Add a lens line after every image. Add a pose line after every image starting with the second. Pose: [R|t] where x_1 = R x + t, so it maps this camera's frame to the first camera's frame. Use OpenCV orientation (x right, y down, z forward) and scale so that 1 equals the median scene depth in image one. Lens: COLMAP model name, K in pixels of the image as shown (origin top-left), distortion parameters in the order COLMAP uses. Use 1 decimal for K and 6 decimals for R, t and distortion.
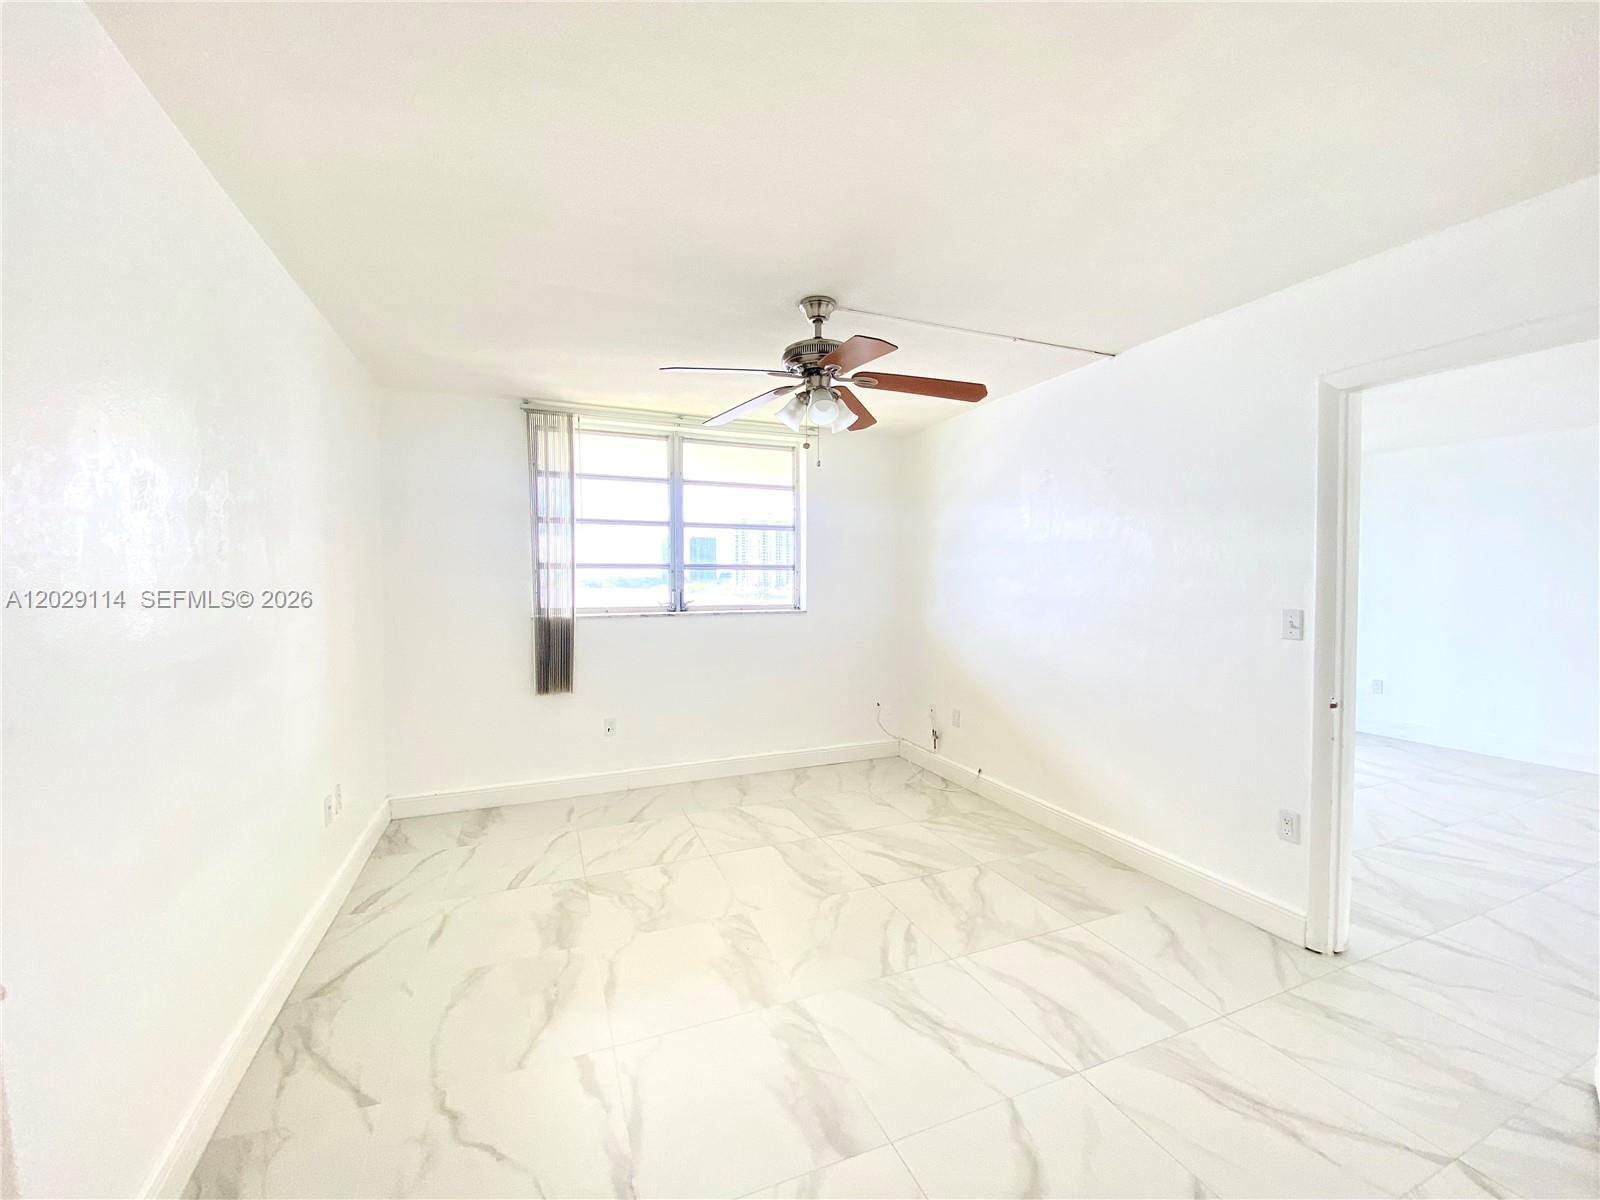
lens RADIAL K [[655.2, 0, 795.7], [0, 655.2, 591.9], [0, 0, 1]] dist [0.039702, -0.031182]
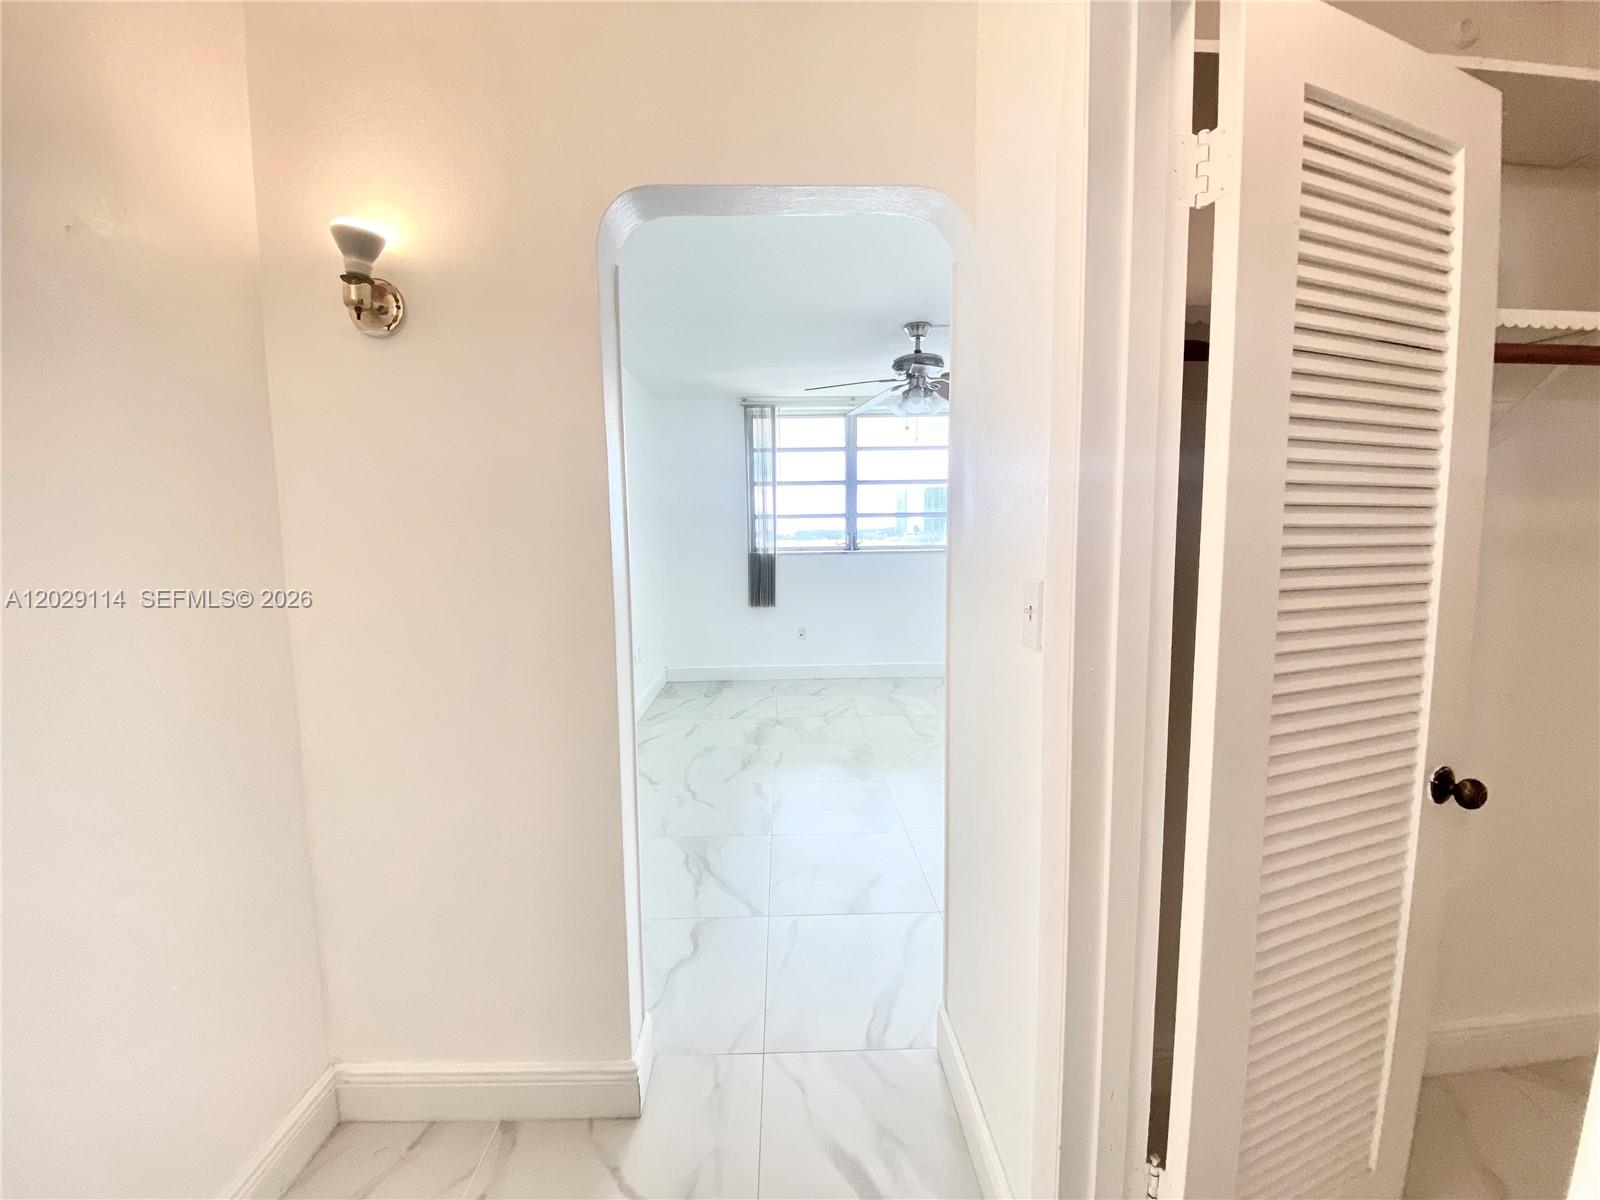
lens RADIAL K [[653.7, 0, 800.0], [0, 653.7, 600.0], [0, 0, 1]] dist [0.040885, -0.030622]
pose [[0.939895, 0.023937, -0.340624, 0.198185], [0.005888, 0.996255, 0.086258, 0.018609], [0.341413, -0.083079, 0.936234, -0.312099]]
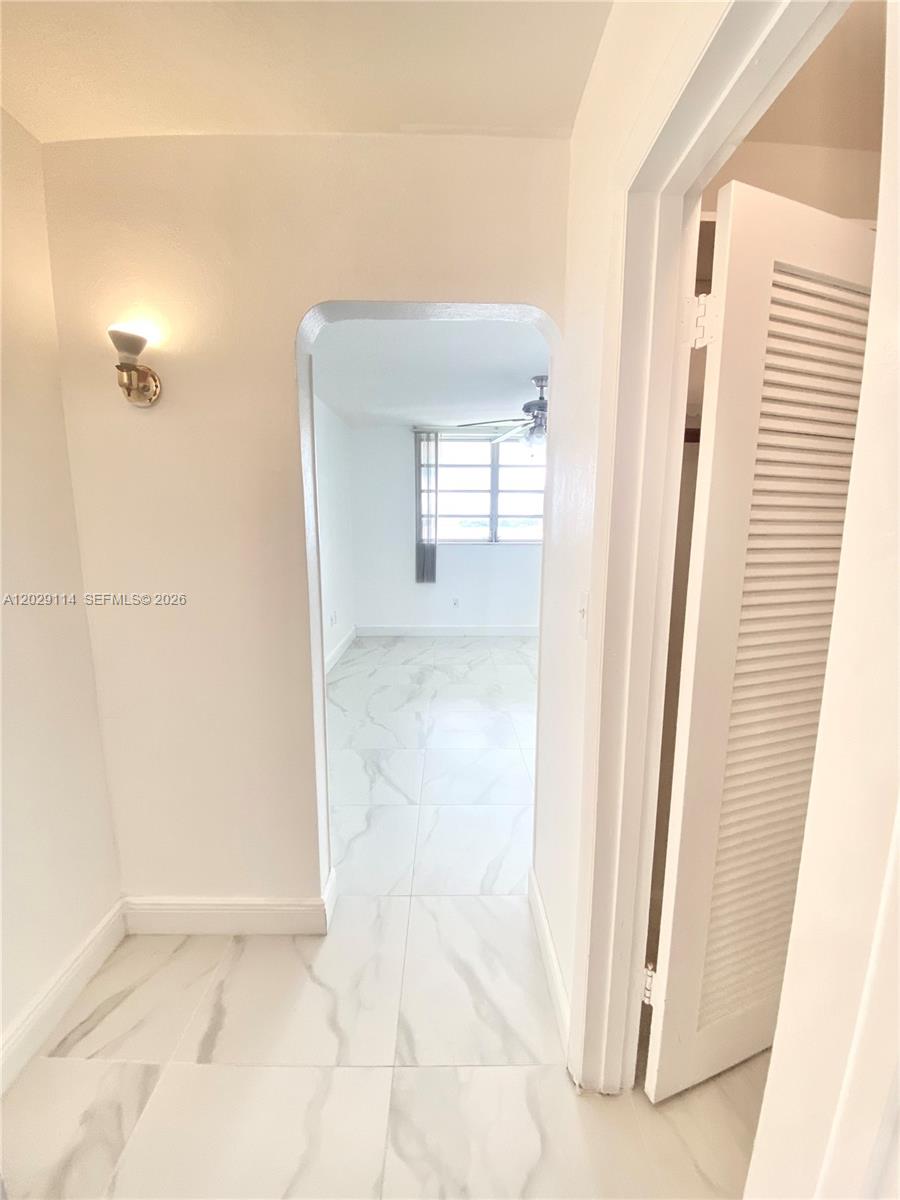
lens RADIAL K [[491.4, 0, 458.3], [0, 491.4, 601.9], [0, 0, 1]] dist [0.039702, -0.031182]
pose [[0.937486, 0.062075, -0.342443, 0.228016], [-0.011845, 0.989086, 0.146865, -0.004327], [0.347822, -0.133628, 0.927989, -0.334986]]
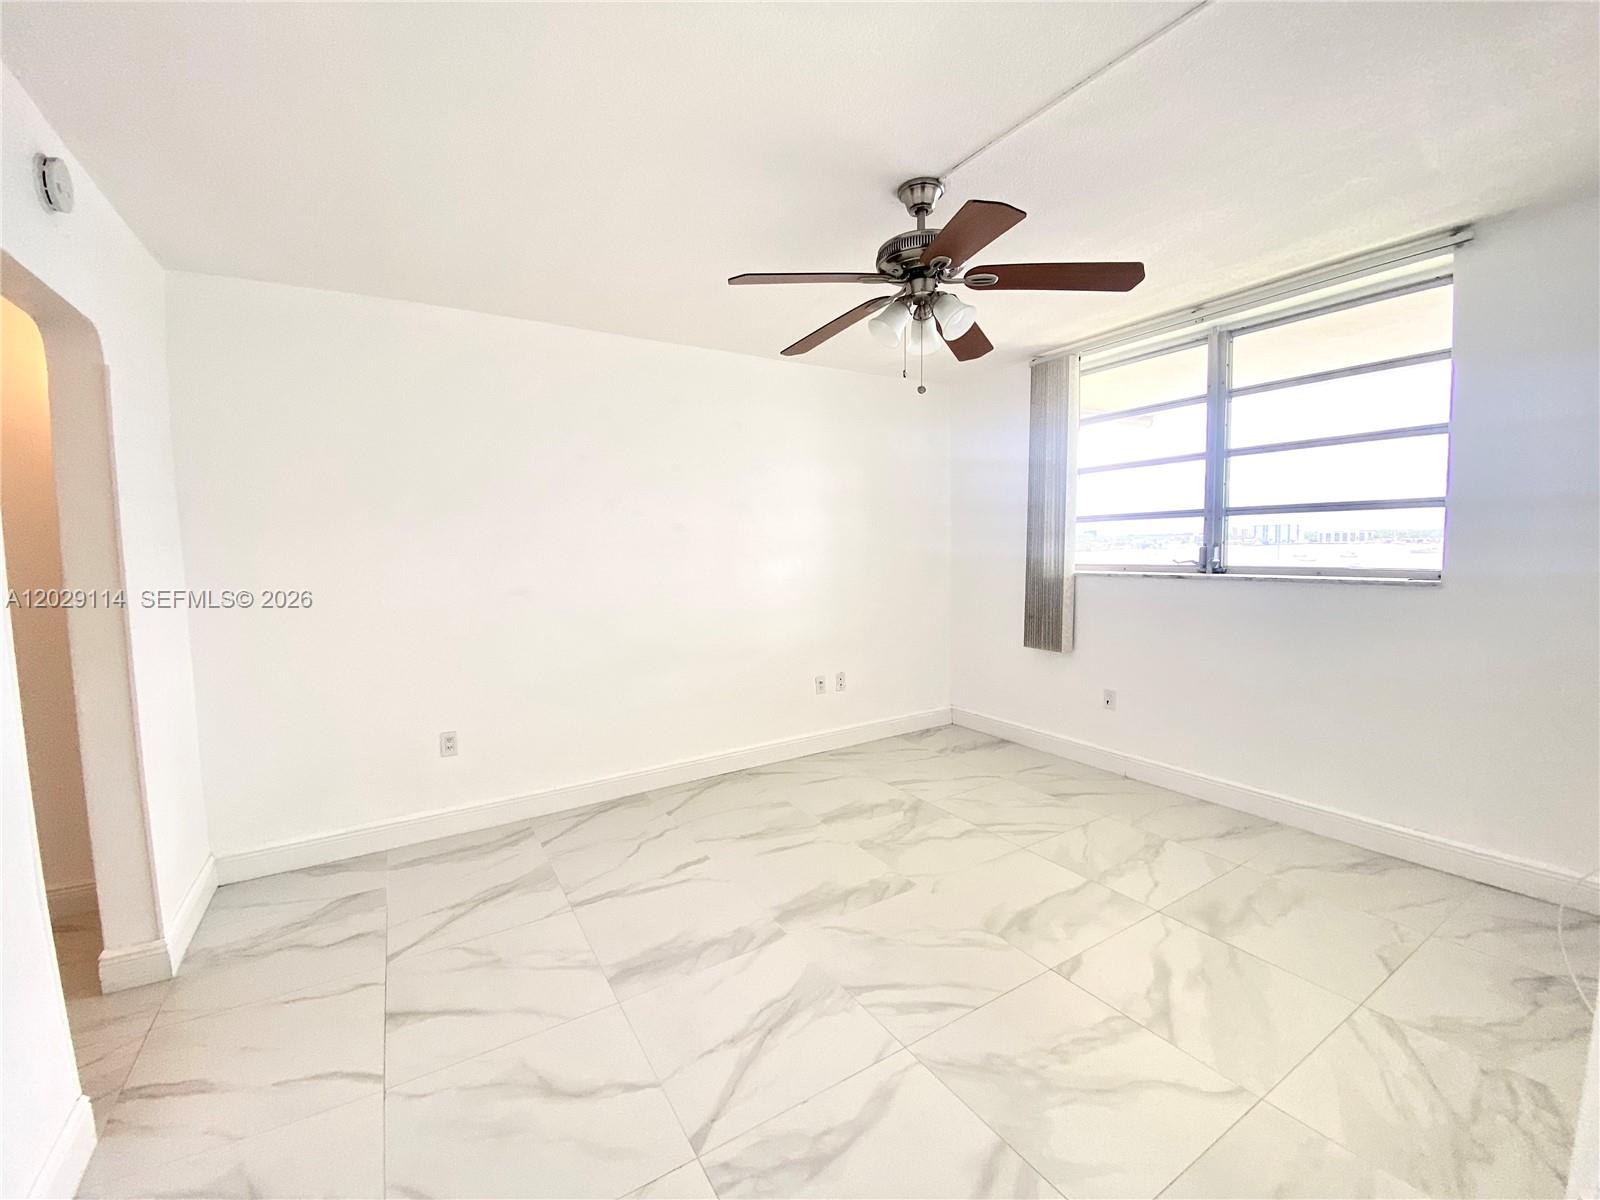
lens RADIAL K [[655.2, 0, 795.7], [0, 655.2, 591.9], [0, 0, 1]] dist [0.039702, -0.031182]
pose [[0.166732, 0.070608, -0.983471, 0.561226], [-0.005155, 0.997481, 0.070740, 0.000268], [0.985989, -0.006725, 0.166676, 0.474692]]
